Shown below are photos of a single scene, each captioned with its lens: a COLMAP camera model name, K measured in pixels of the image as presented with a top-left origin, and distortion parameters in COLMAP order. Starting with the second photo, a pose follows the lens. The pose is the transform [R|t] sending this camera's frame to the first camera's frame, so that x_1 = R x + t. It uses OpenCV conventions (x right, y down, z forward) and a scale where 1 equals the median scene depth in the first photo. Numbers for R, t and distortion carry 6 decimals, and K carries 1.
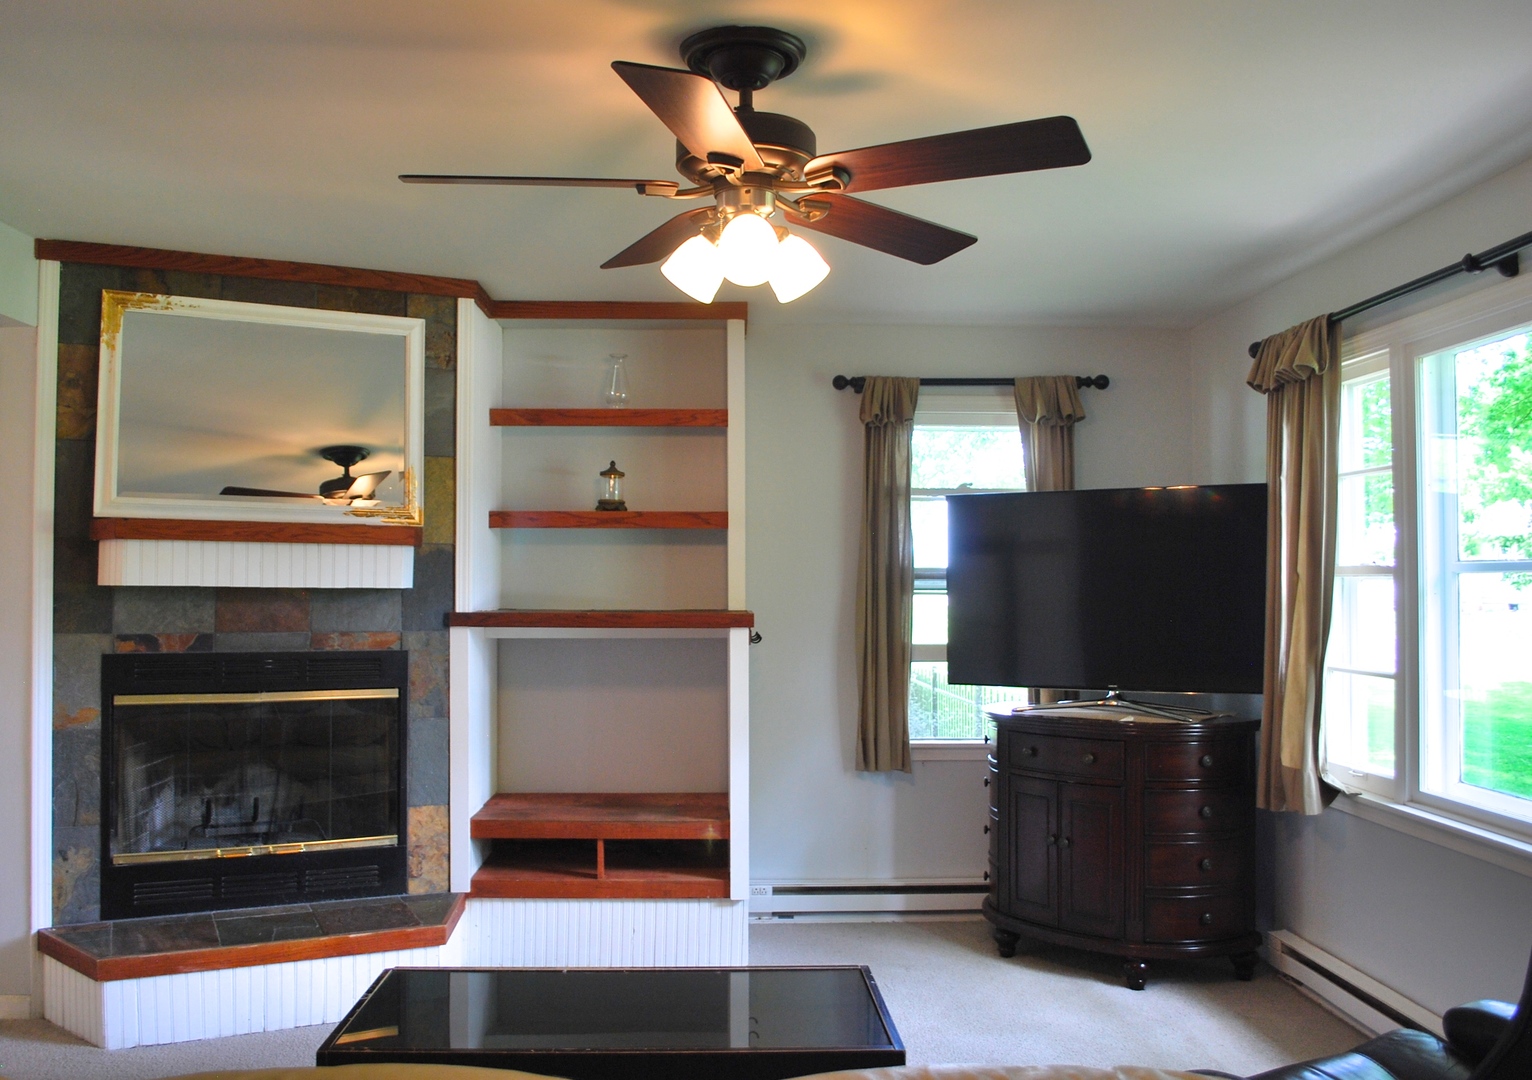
lens RADIAL K [[1264.4, 0, 766.0], [0, 1264.4, 540.0], [0, 0, 1]] dist [-0.076127, 0.001719]
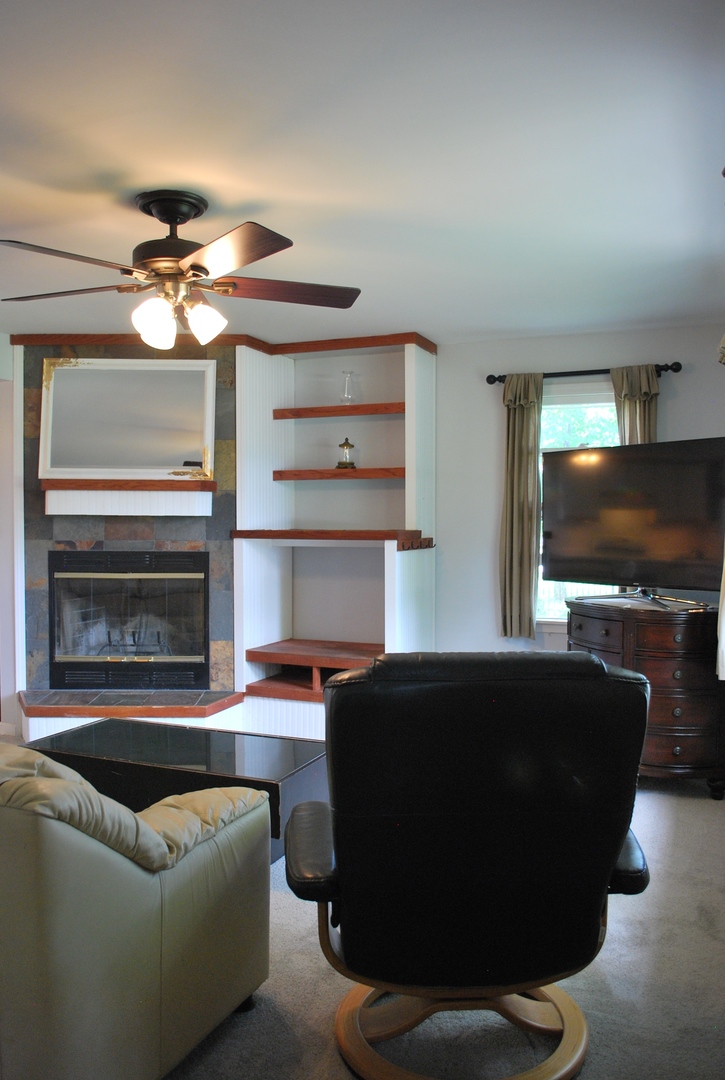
lens RADIAL K [[856.2, 0, 362.5], [0, 856.2, 540.0], [0, 0, 1]] dist [-0.074747, 0.002869]
pose [[0.914206, 0.008371, -0.405163, 0.391991], [0.014016, 0.998535, 0.052256, 0.012743], [0.405007, -0.053451, 0.912750, 0.002024]]
